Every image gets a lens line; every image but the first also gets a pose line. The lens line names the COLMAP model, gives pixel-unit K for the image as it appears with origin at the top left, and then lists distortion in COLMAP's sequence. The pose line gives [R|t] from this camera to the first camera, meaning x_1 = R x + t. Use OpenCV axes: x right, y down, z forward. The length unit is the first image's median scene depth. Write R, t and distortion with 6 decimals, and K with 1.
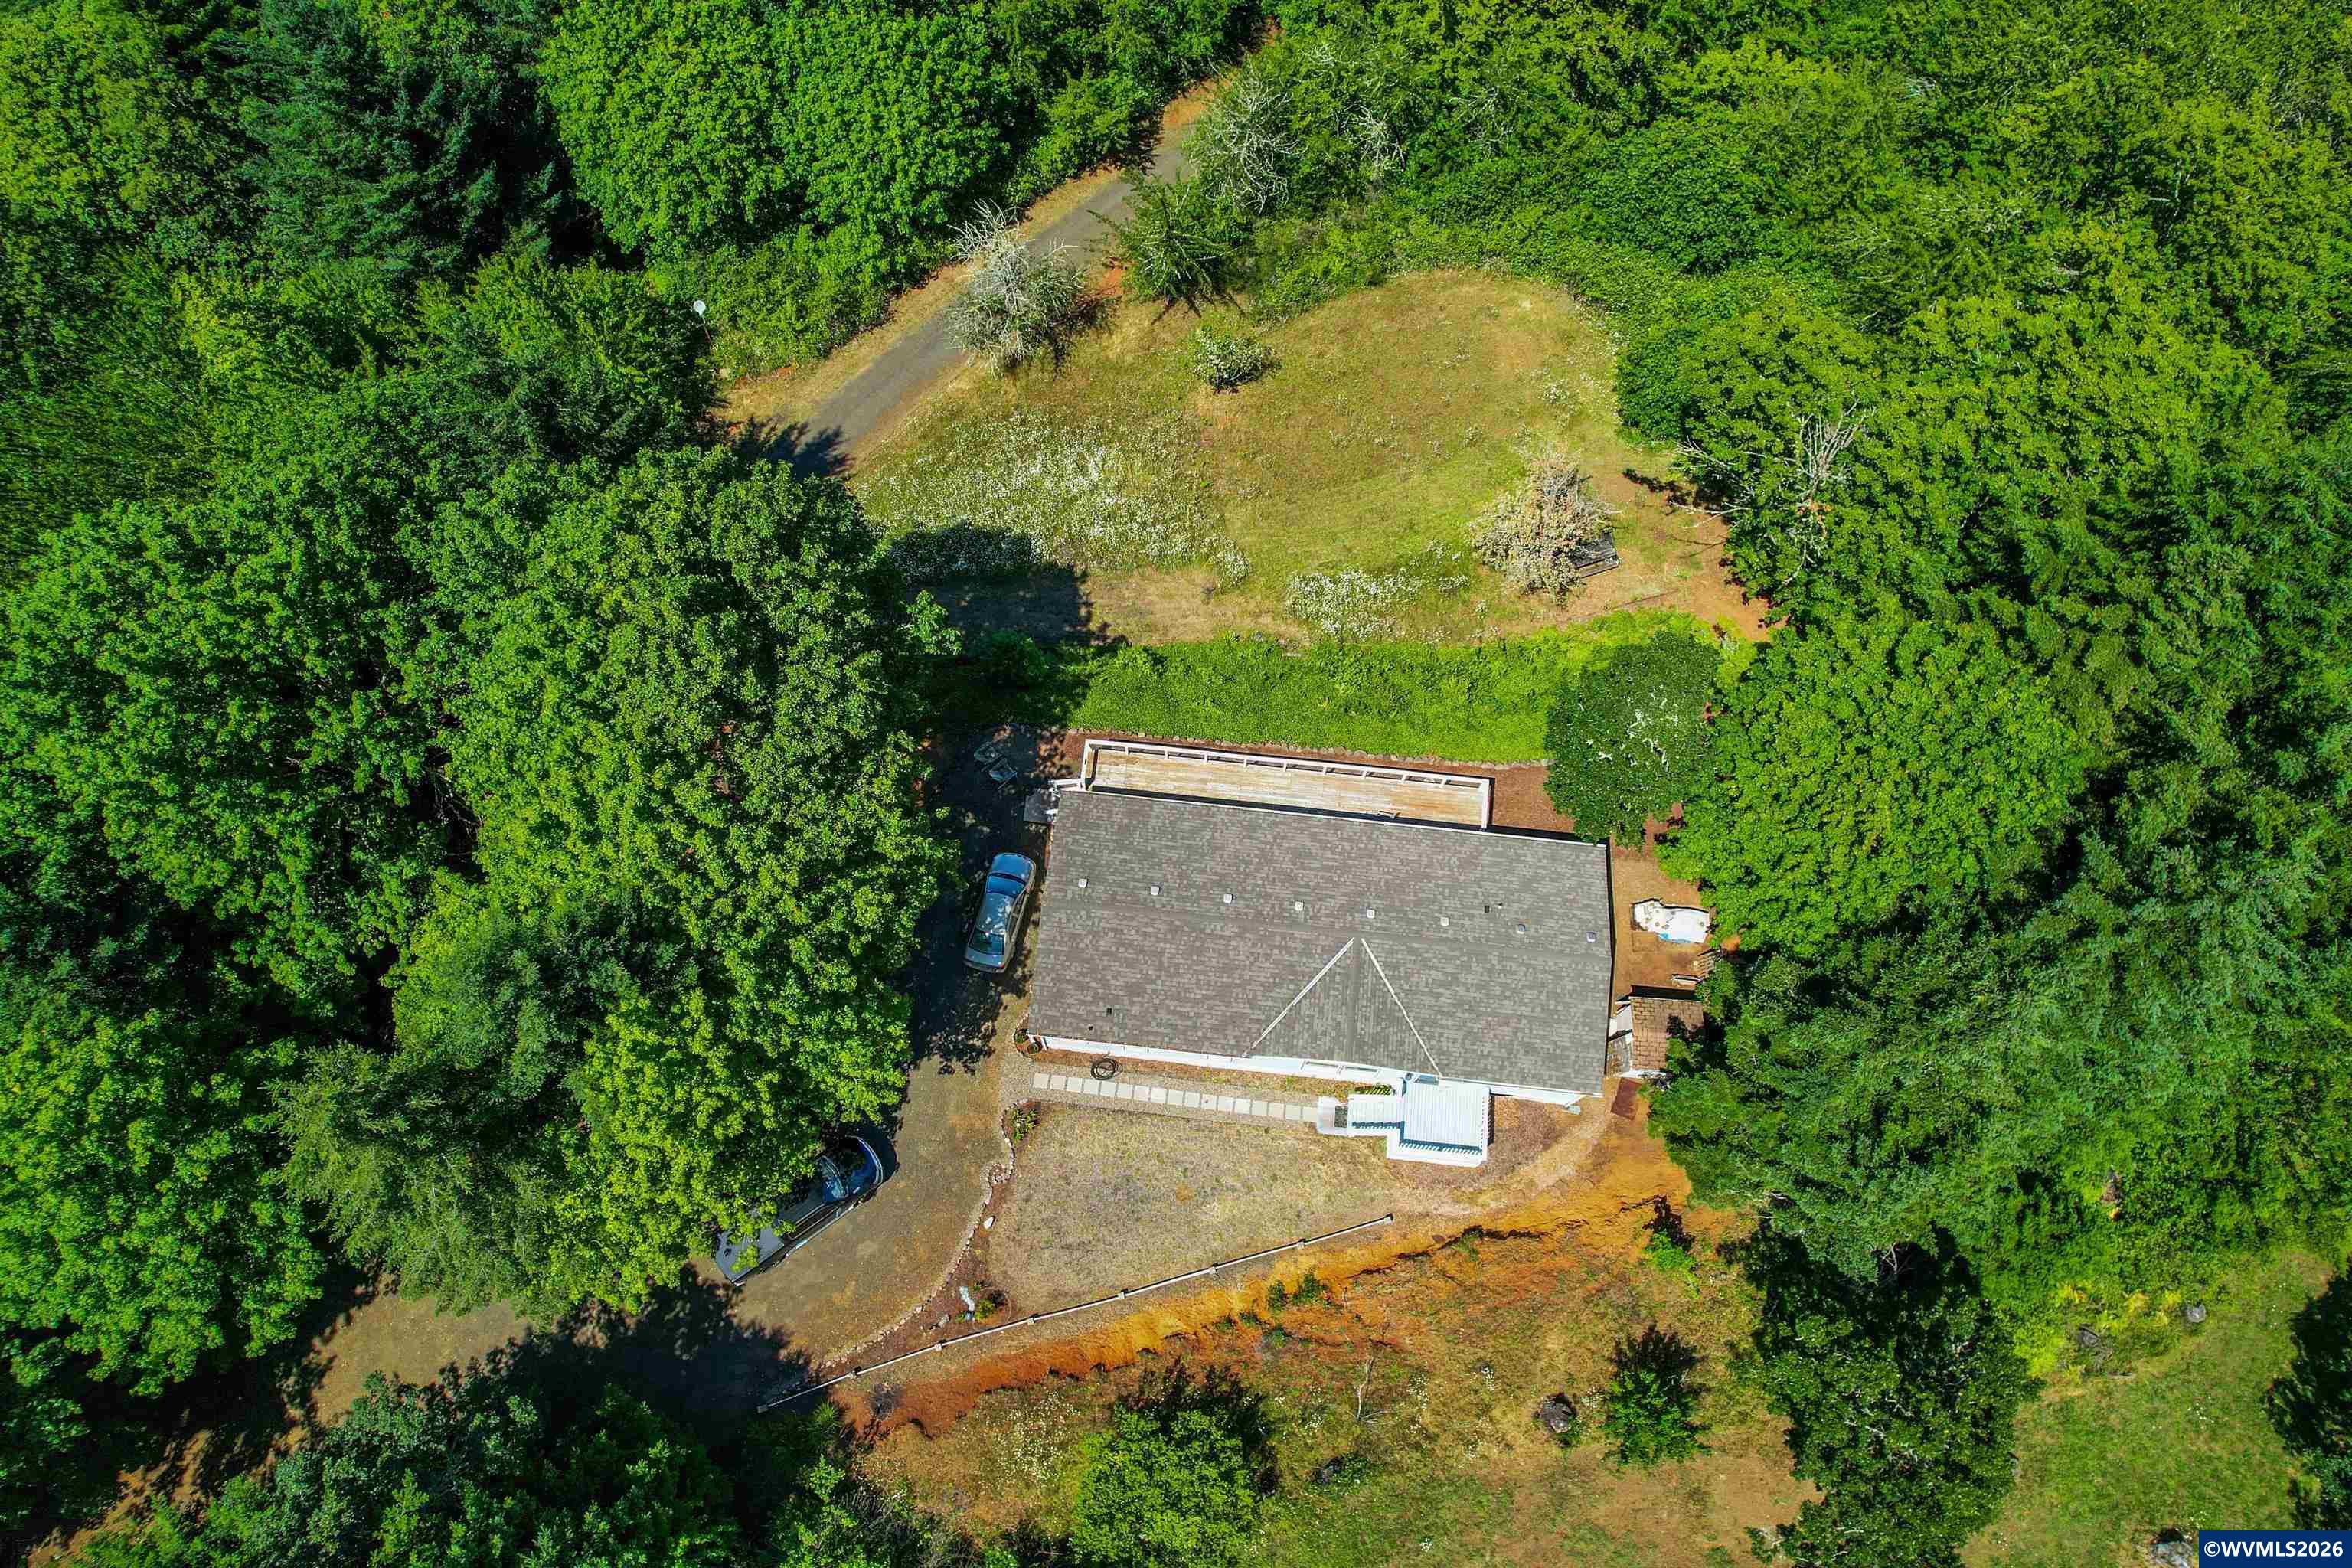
lens RADIAL K [[1501.1, 0, 1172.7], [0, 1501.1, 851.6], [0, 0, 1]] dist [-0.089063, 0.078419]
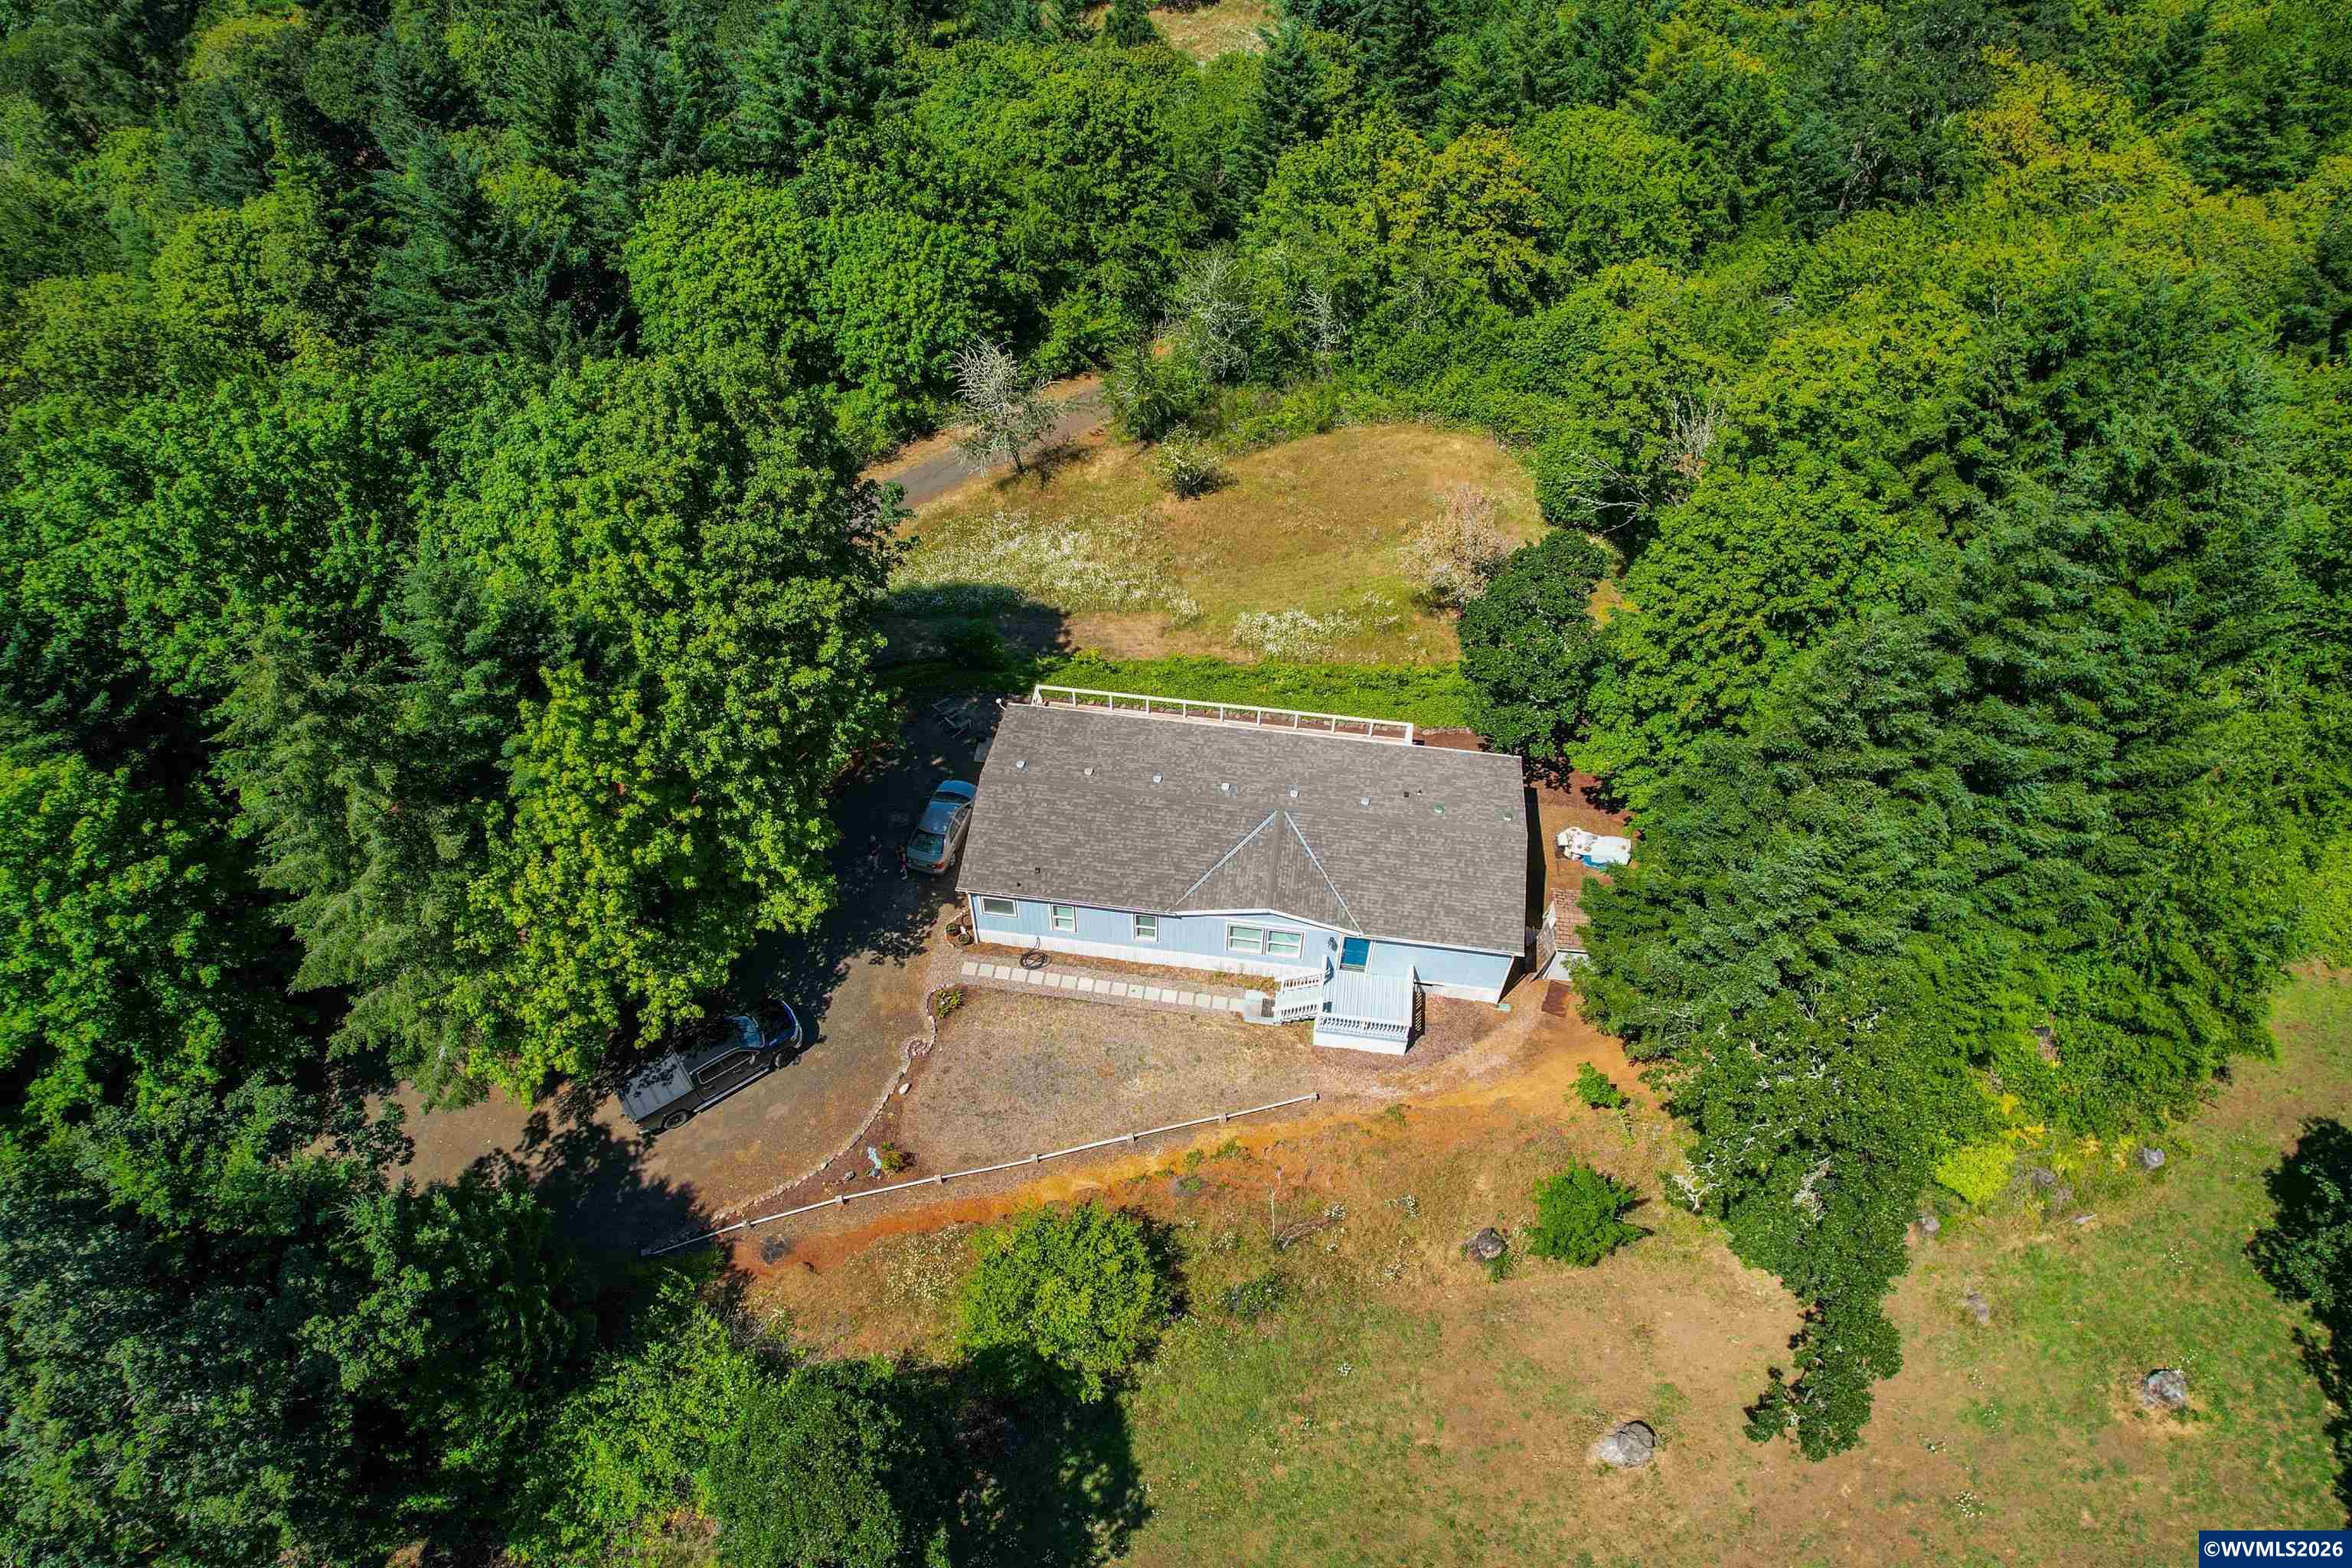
lens RADIAL K [[1501.1, 0, 1172.7], [0, 1501.1, 851.6], [0, 0, 1]] dist [-0.089063, 0.078419]
pose [[0.999637, 0.020555, -0.017433, 0.064036], [-0.025028, 0.947955, -0.317419, 0.393624], [0.010002, 0.317740, 0.948125, 0.023045]]
